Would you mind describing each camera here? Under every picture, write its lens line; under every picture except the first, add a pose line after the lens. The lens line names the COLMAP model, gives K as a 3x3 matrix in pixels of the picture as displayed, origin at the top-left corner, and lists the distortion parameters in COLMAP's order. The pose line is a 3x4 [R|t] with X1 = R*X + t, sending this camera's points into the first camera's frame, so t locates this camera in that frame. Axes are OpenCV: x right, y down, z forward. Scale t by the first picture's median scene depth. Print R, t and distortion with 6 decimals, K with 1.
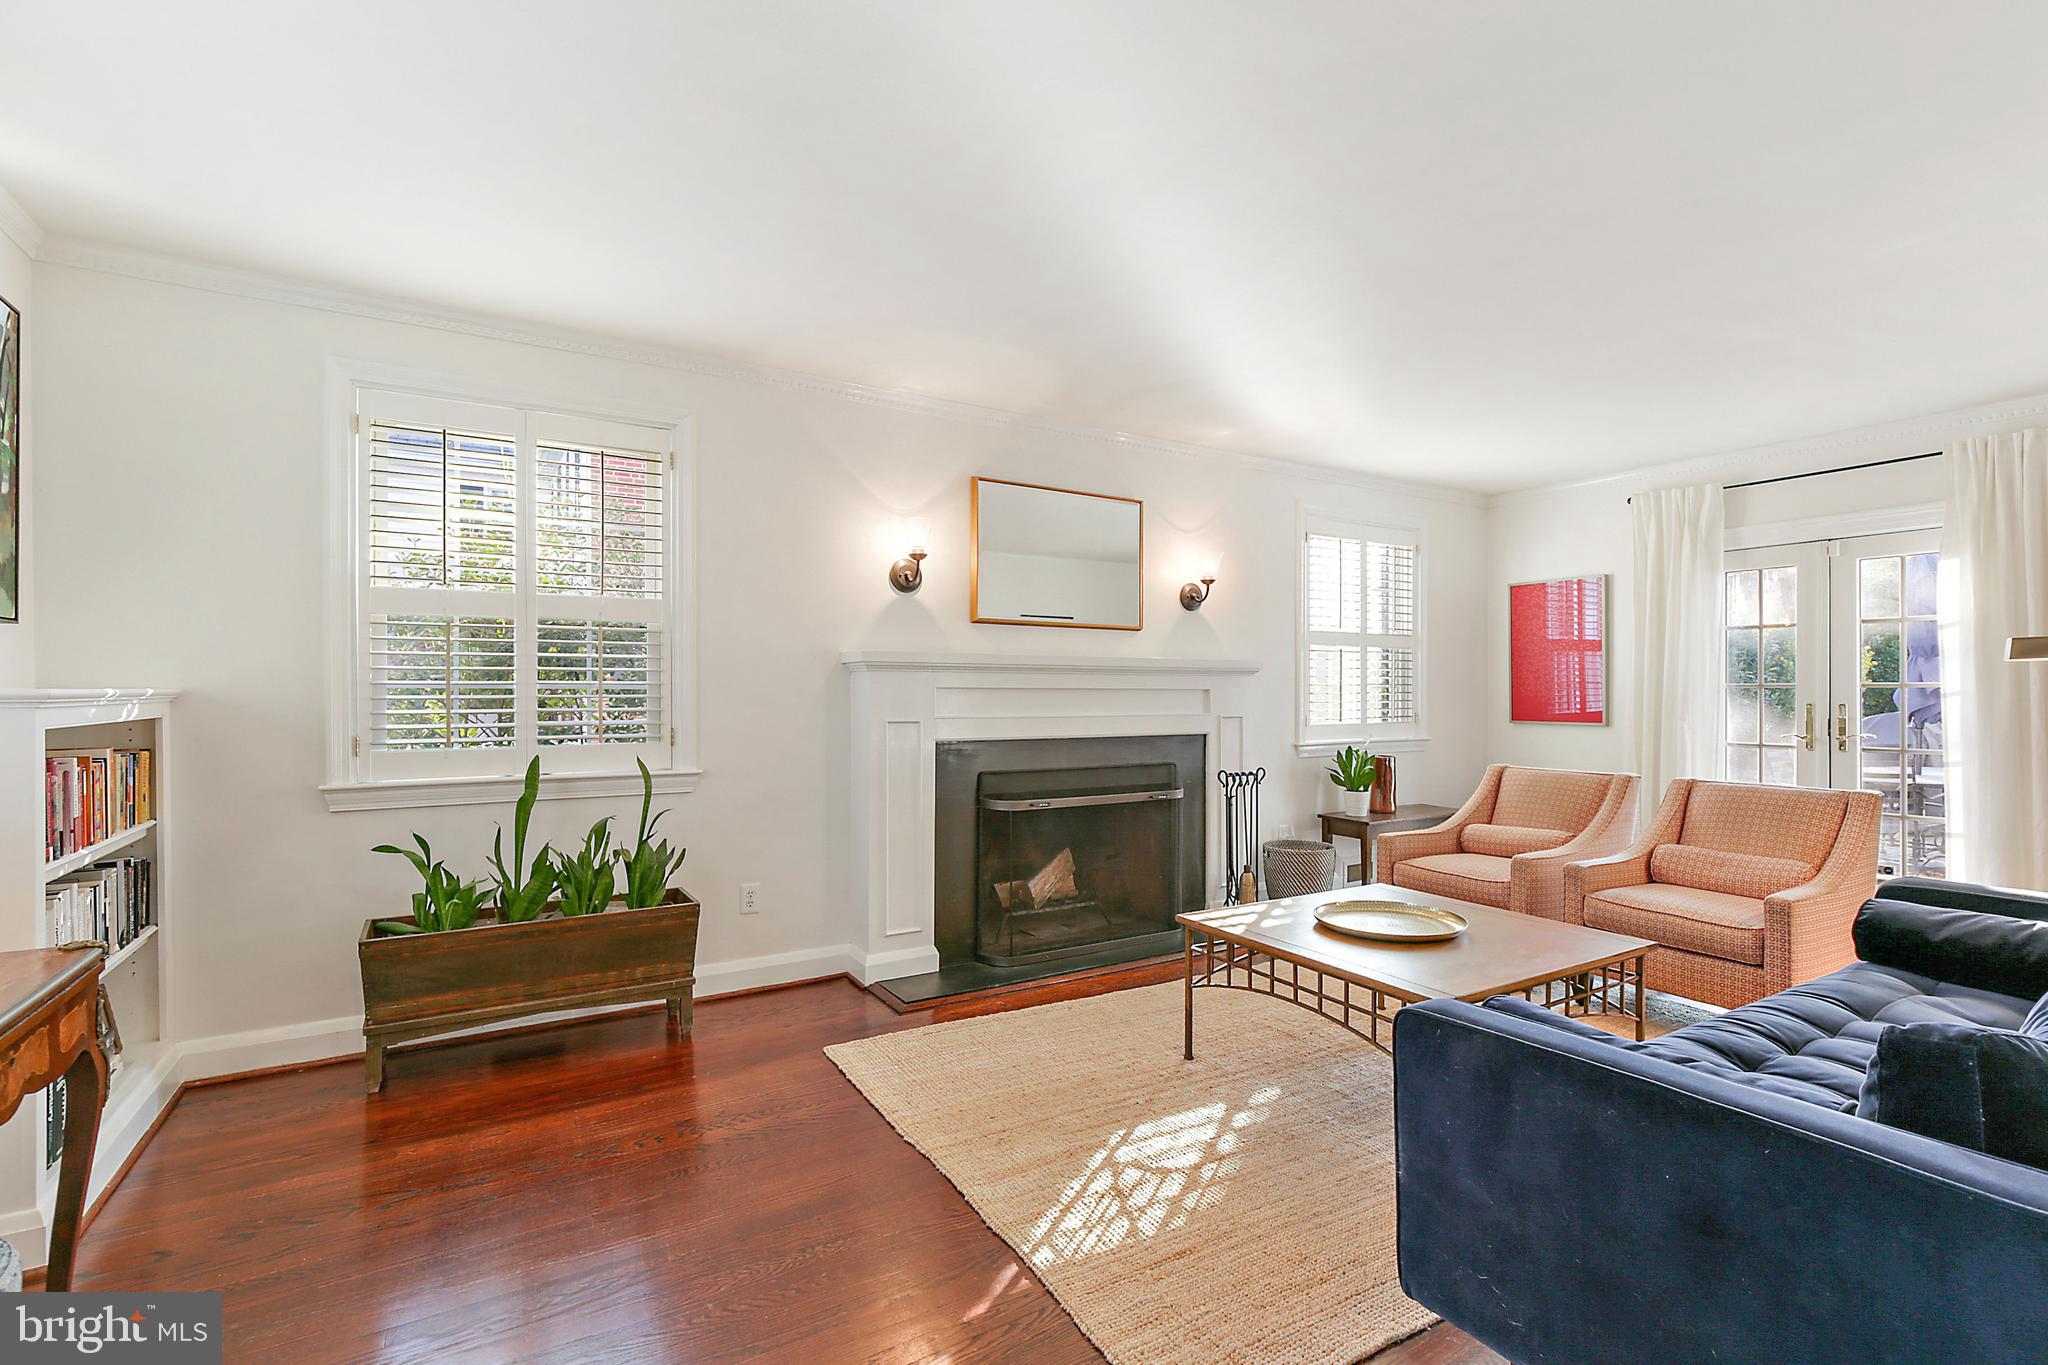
lens RADIAL K [[952.3, 0, 1034.3], [0, 952.3, 690.0], [0, 0, 1]] dist [-0.004610, 0.003963]
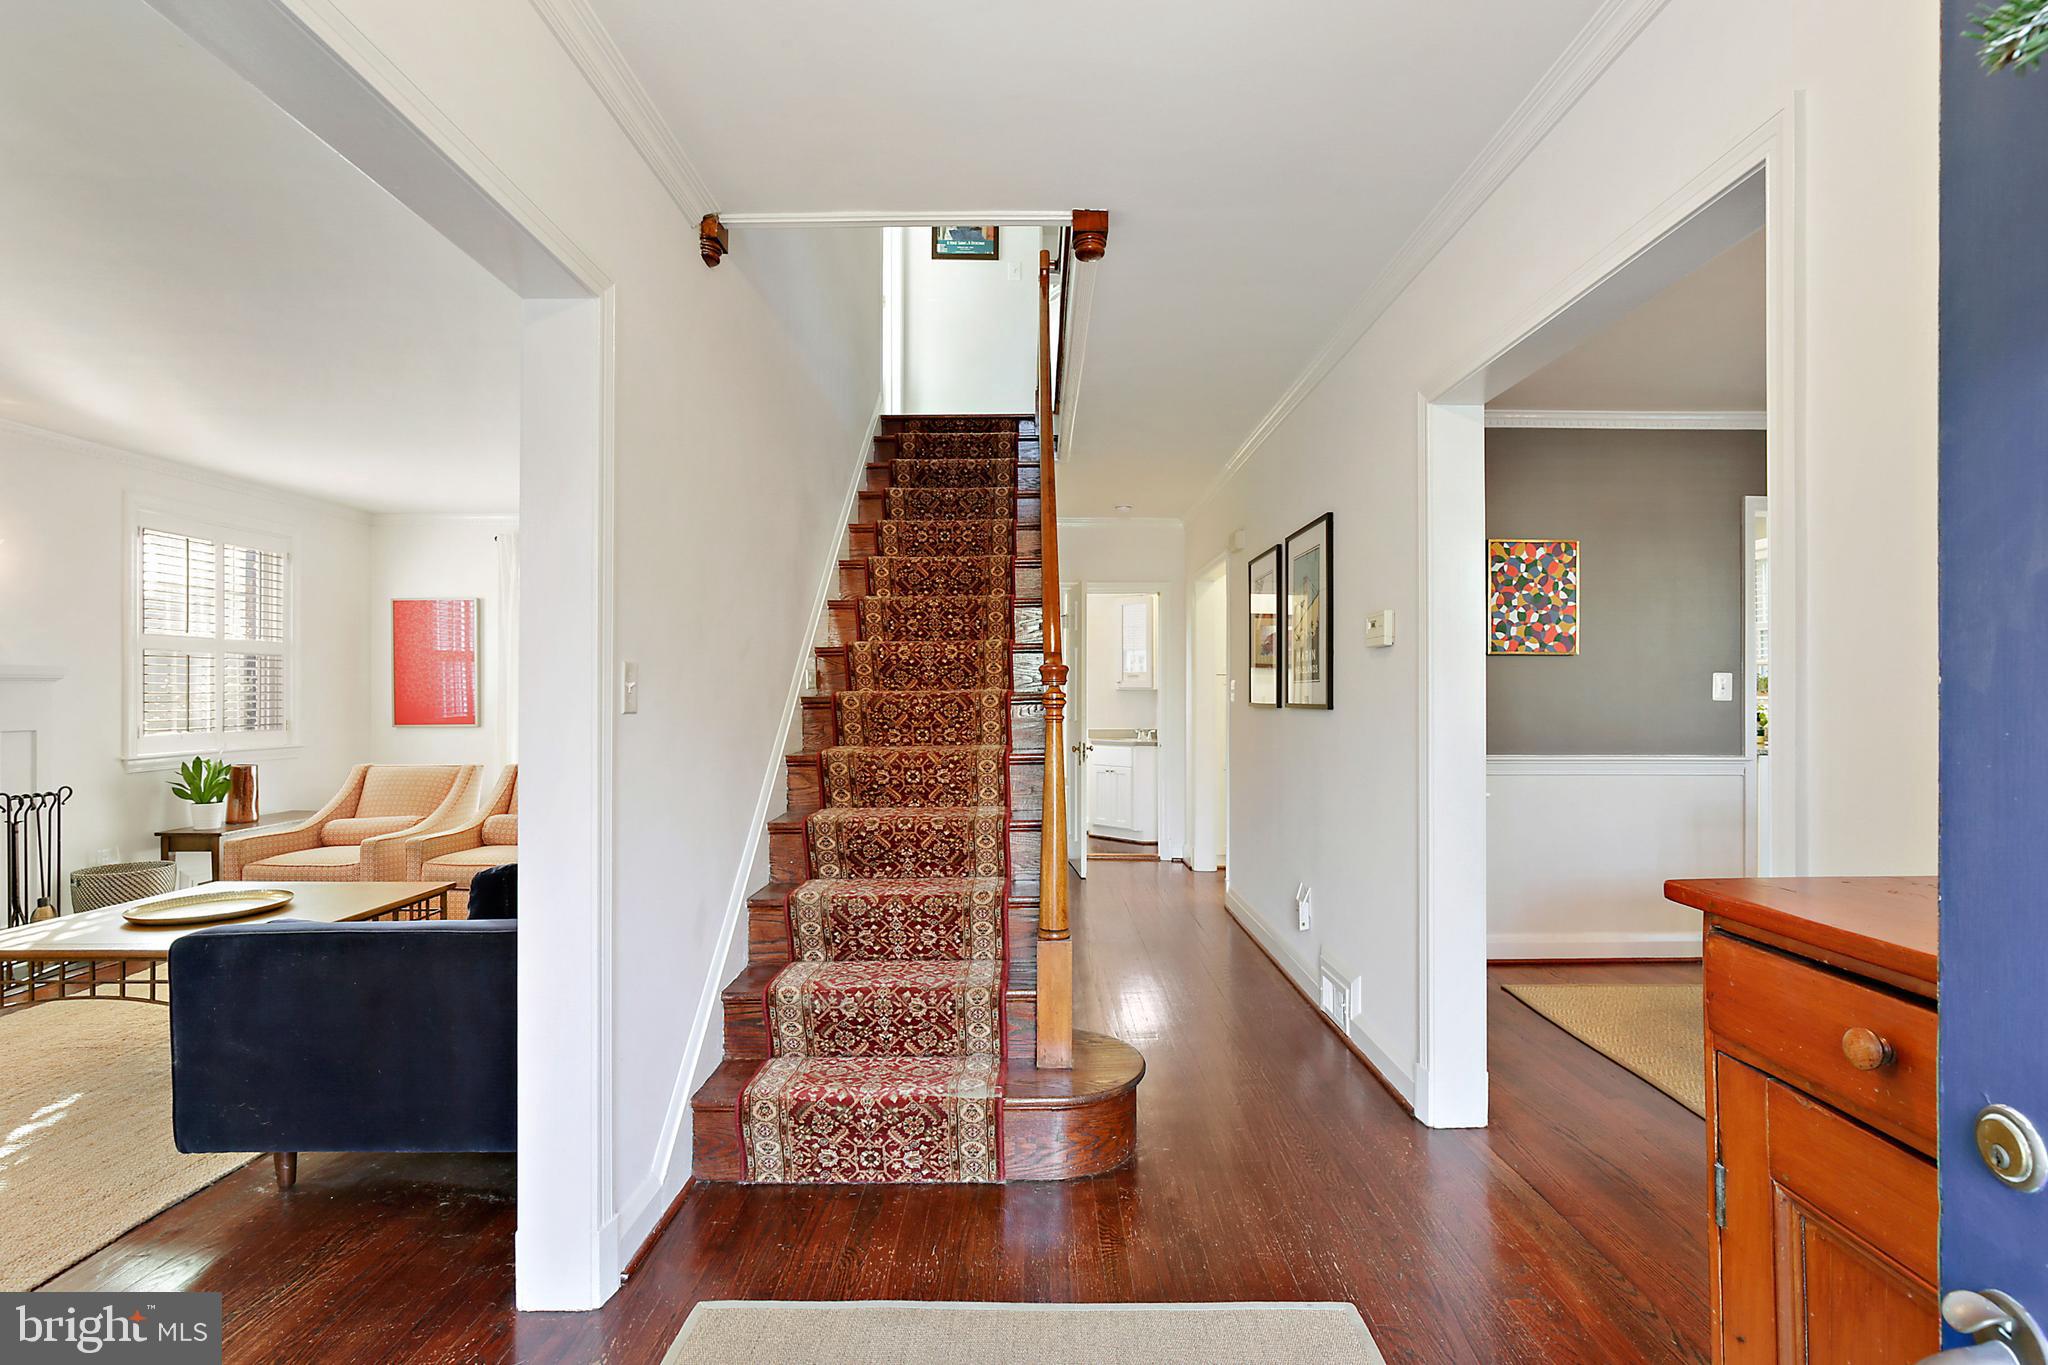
lens RADIAL K [[952.3, 0, 1045.4], [0, 952.3, 686.3], [0, 0, 1]] dist [-0.004610, 0.003963]
pose [[0.526672, 0.001353, 0.850067, -0.035726], [0.004017, 0.999984, -0.004080, -0.005071], [-0.850059, 0.005563, 0.526658, -0.239945]]
